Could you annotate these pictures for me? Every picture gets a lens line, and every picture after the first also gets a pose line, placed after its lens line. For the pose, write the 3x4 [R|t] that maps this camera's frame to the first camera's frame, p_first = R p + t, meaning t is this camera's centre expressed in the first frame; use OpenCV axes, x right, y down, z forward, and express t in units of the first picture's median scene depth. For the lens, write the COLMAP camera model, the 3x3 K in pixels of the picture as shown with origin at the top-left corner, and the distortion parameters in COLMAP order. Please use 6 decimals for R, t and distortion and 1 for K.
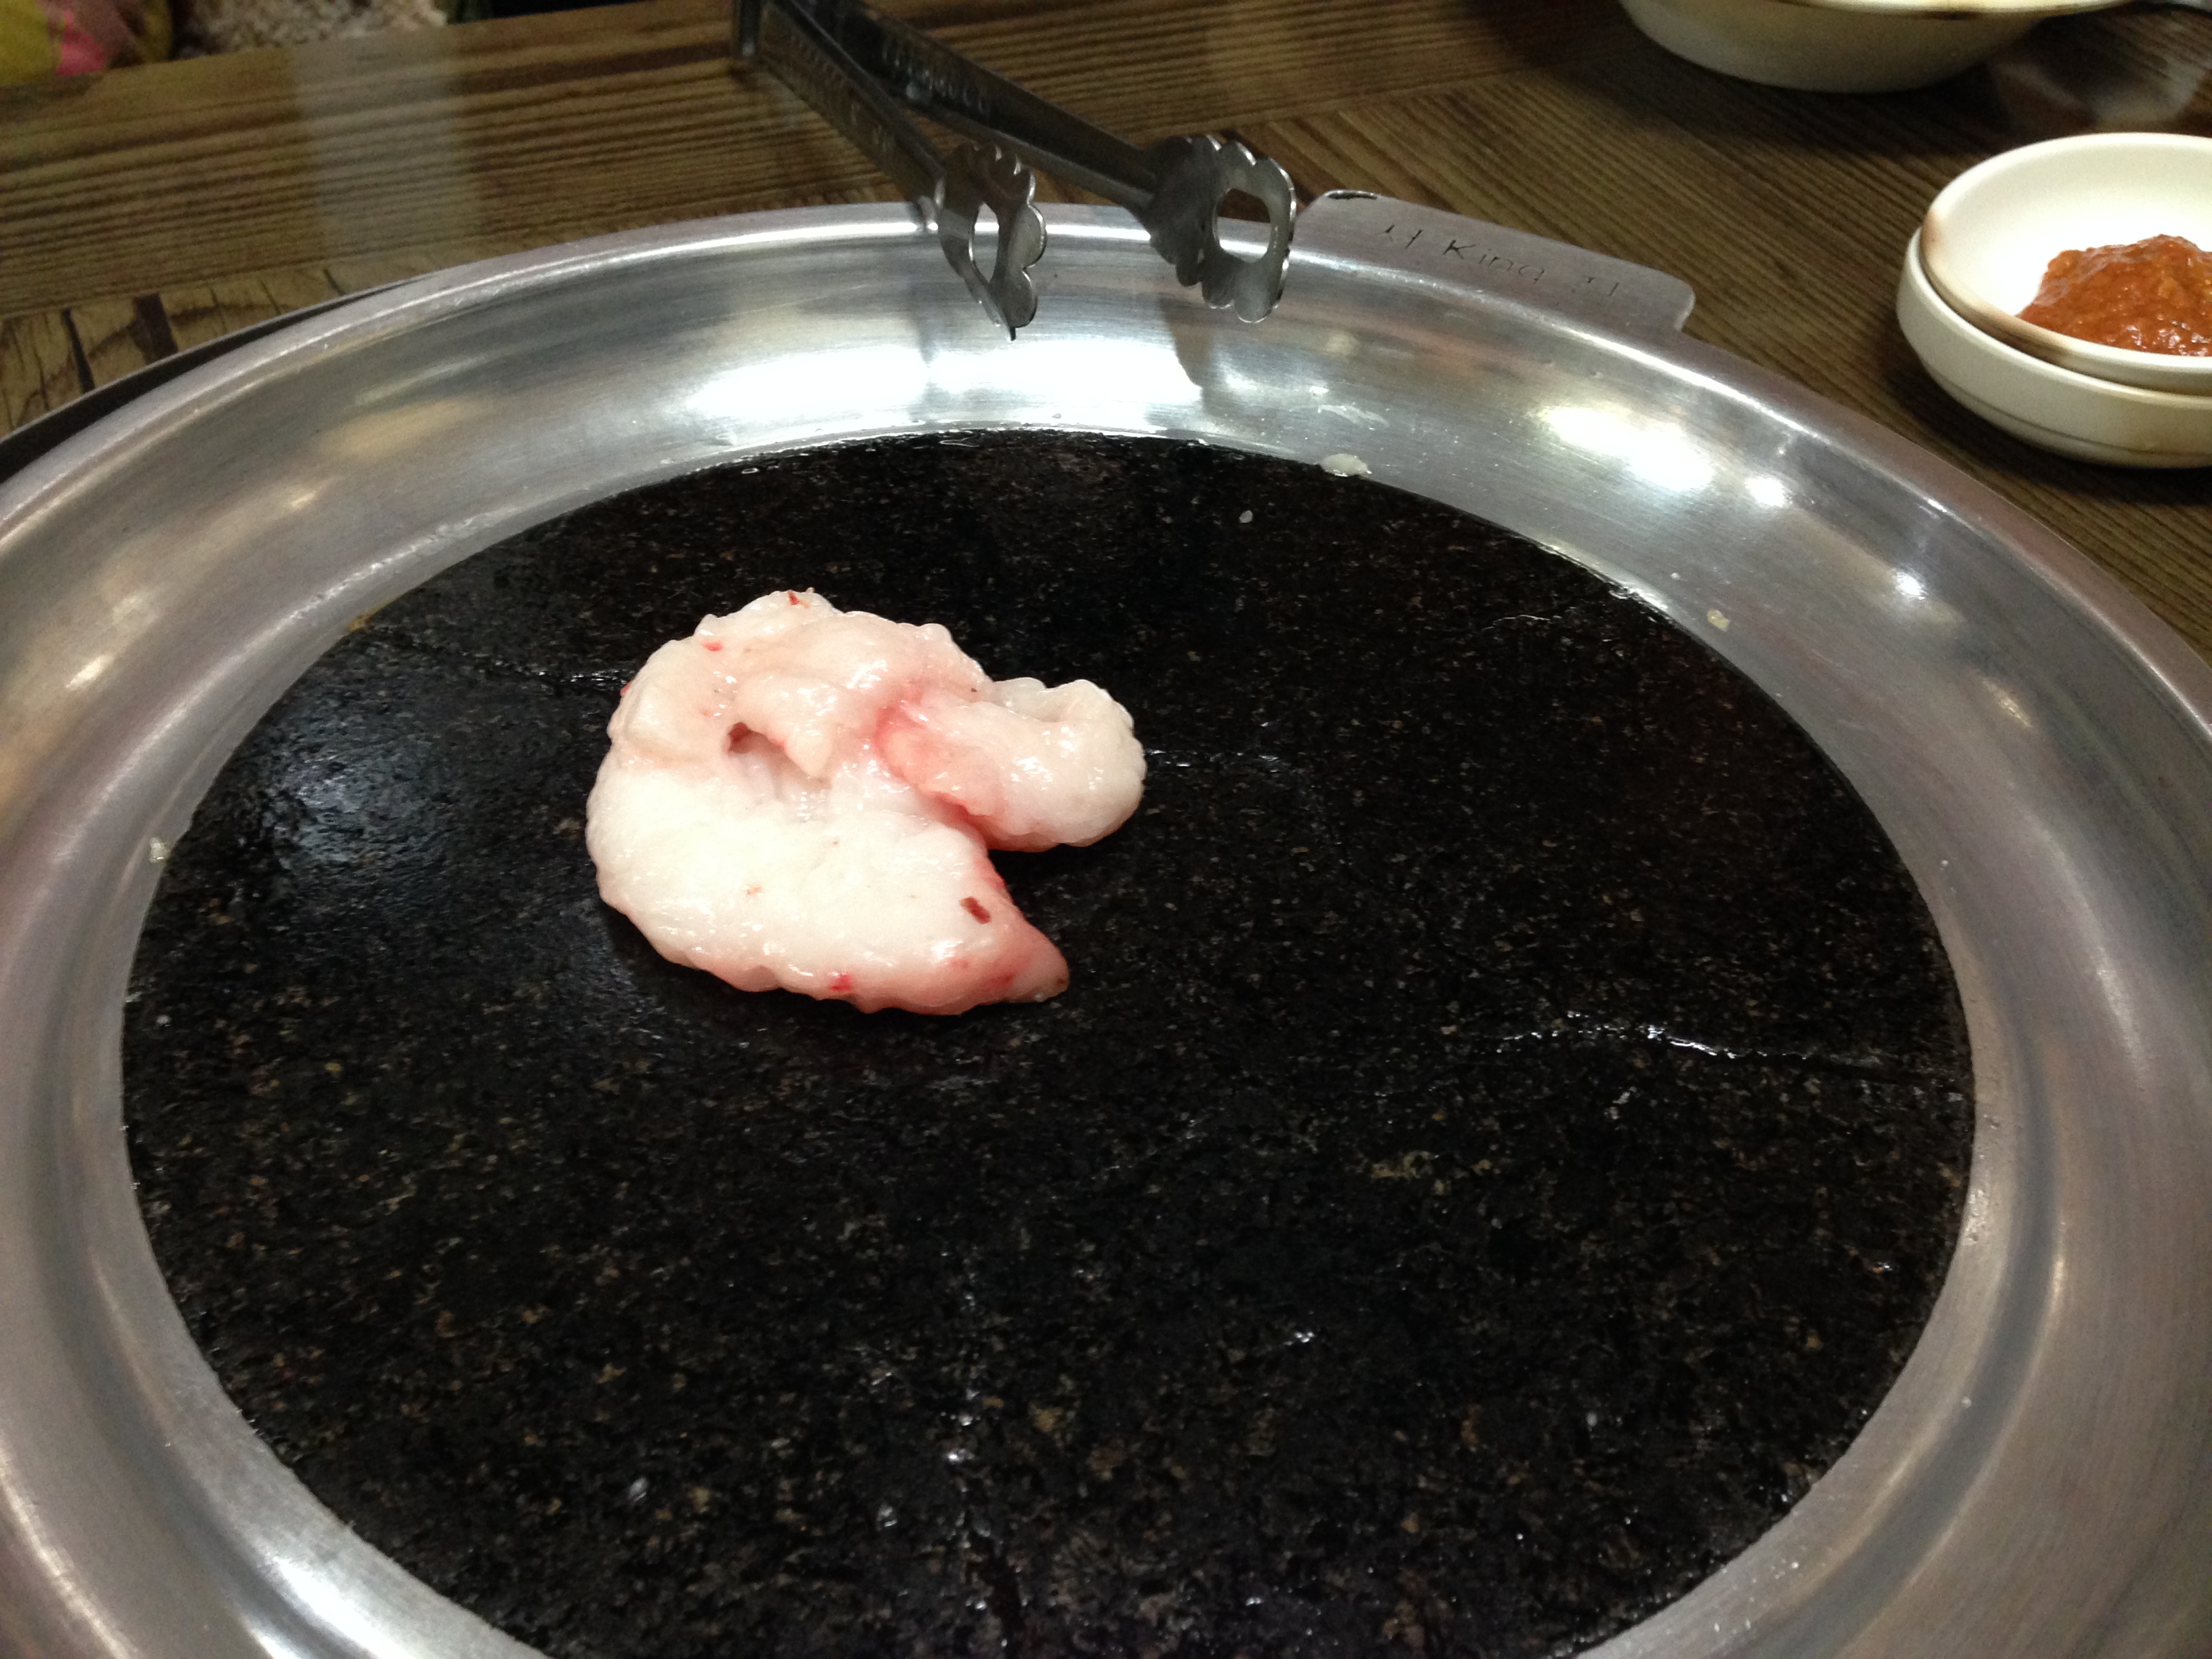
lens RADIAL K [[2388.5, 0, 1106.0], [0, 2388.5, 829.5], [0, 0, 1]] dist [0.087601, -0.008345]
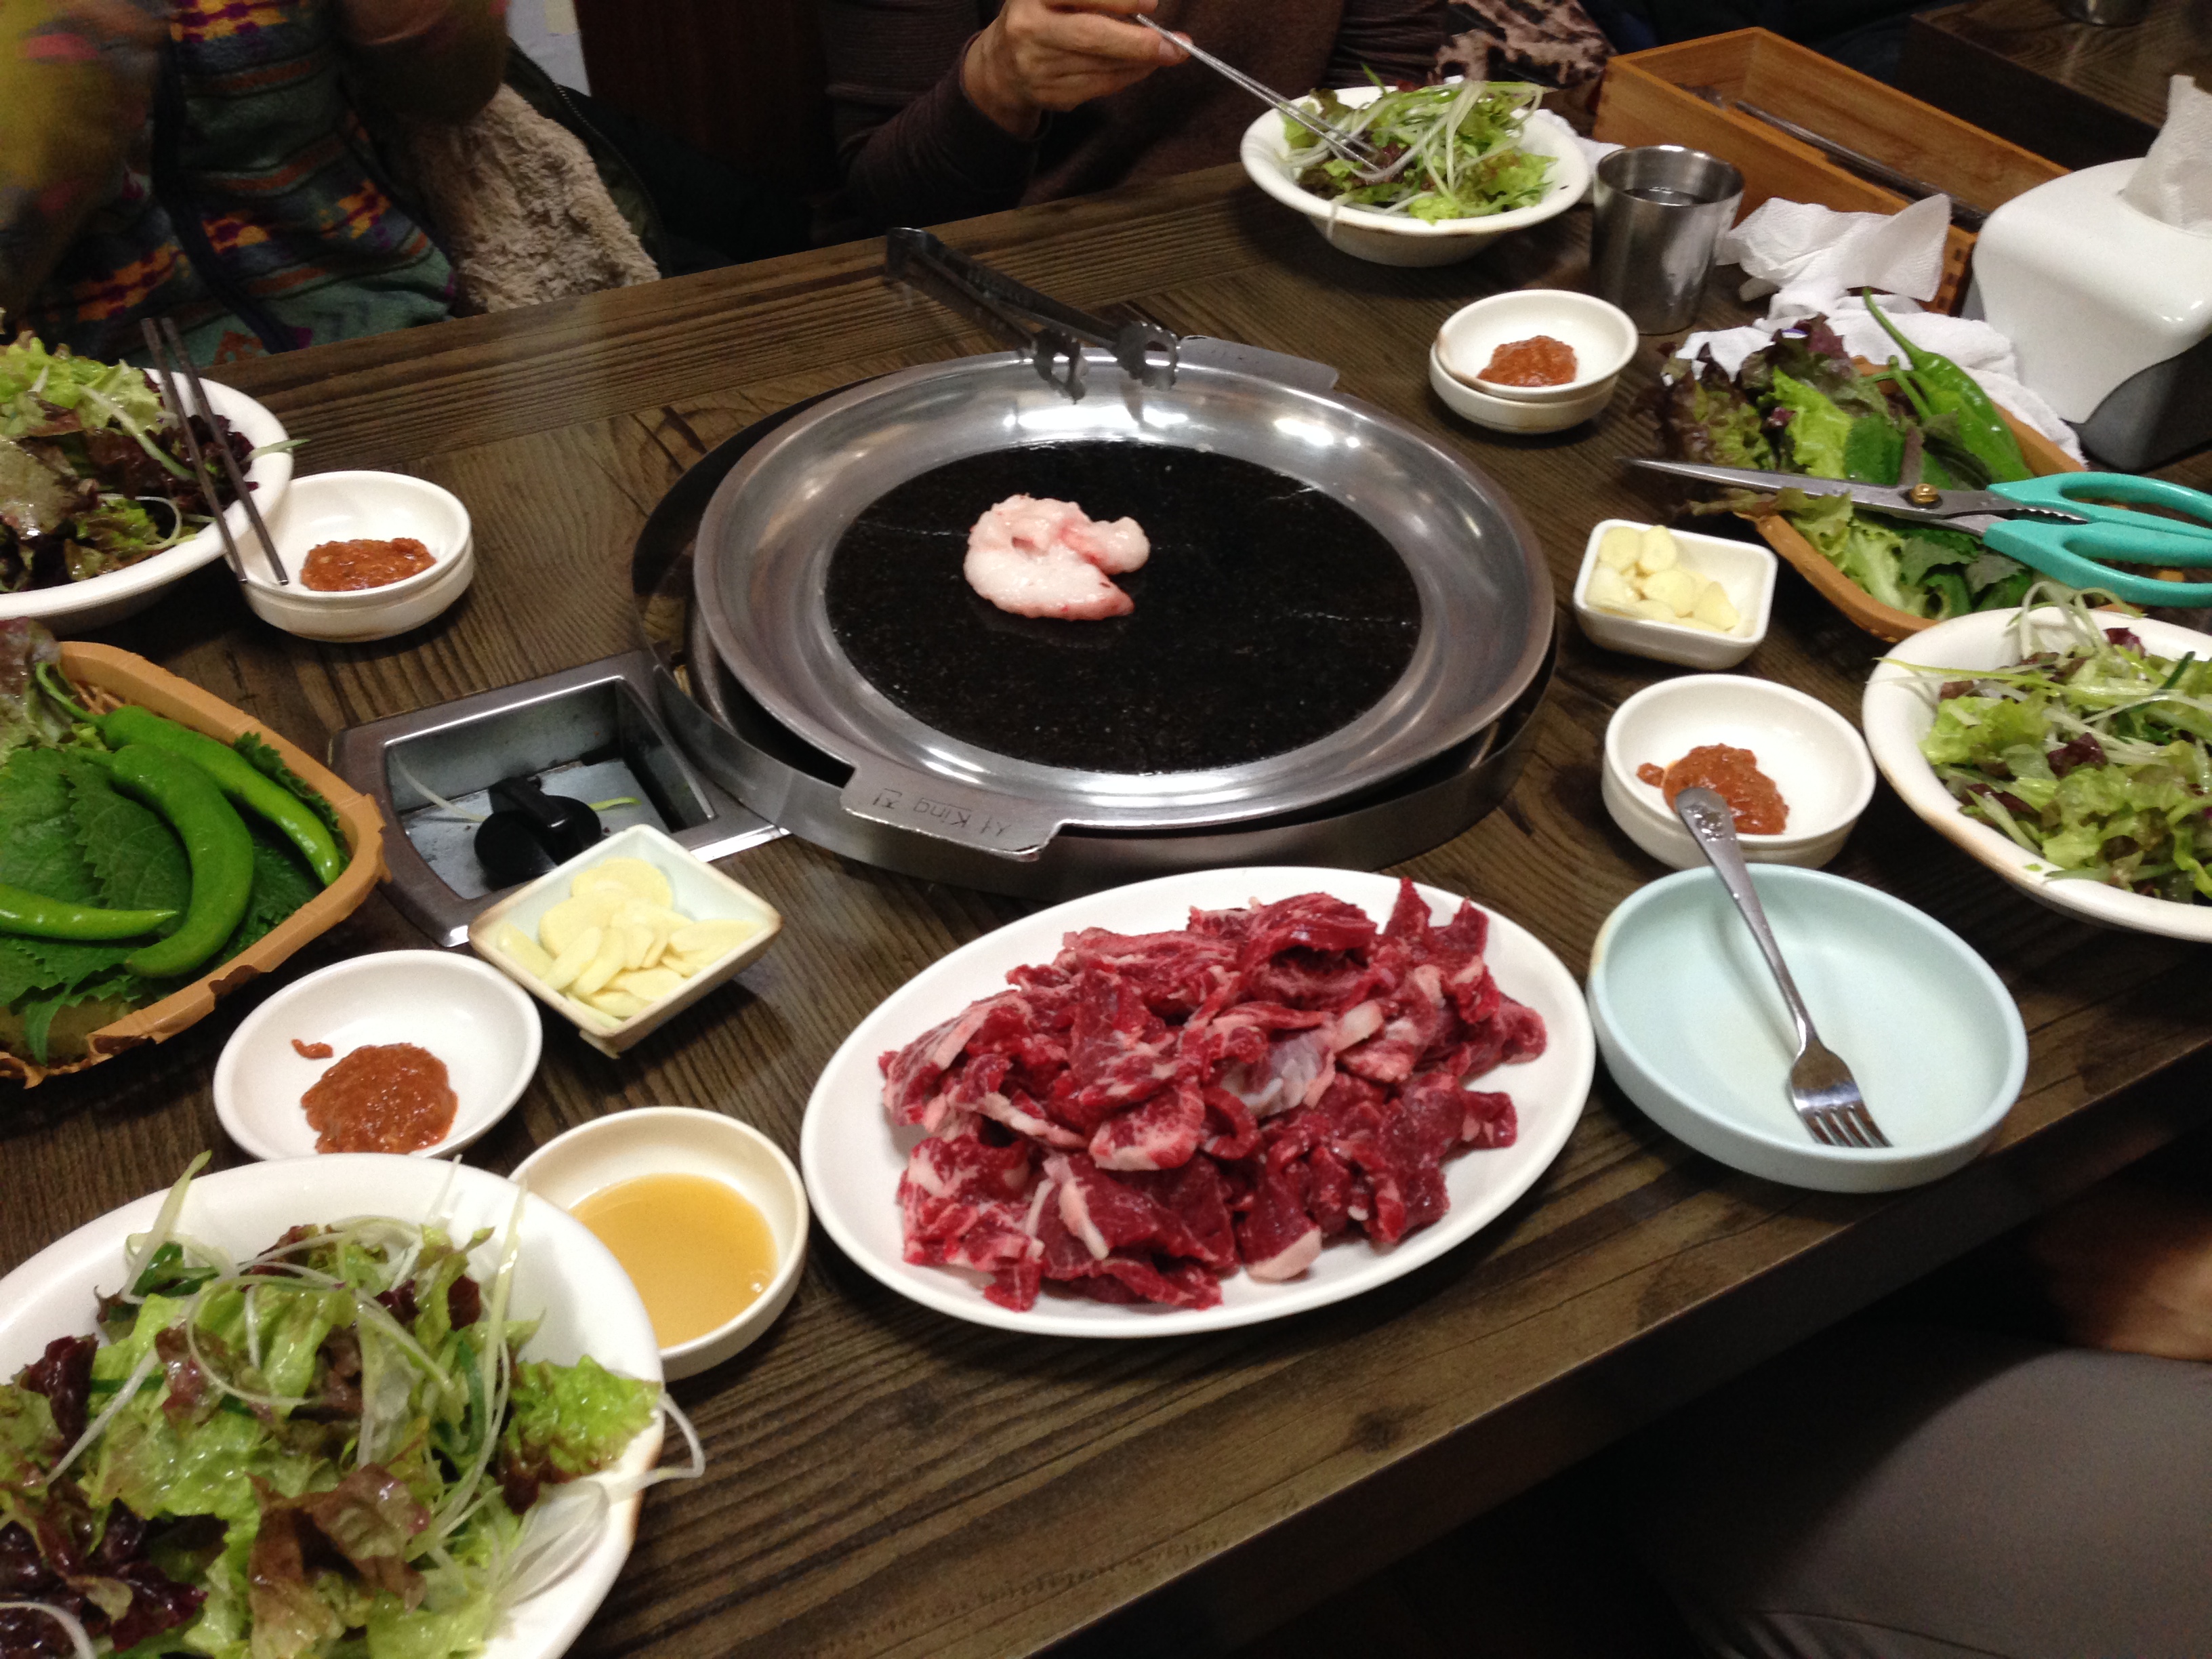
lens RADIAL K [[2125.4, 0, 1106.0], [0, 2125.4, 829.5], [0, 0, 1]] dist [0.148685, -0.000592]
pose [[0.995632, -0.065163, 0.066863, -0.181704], [0.065699, 0.997822, -0.005838, 0.258958], [-0.066337, 0.010205, 0.997745, -1.249129]]
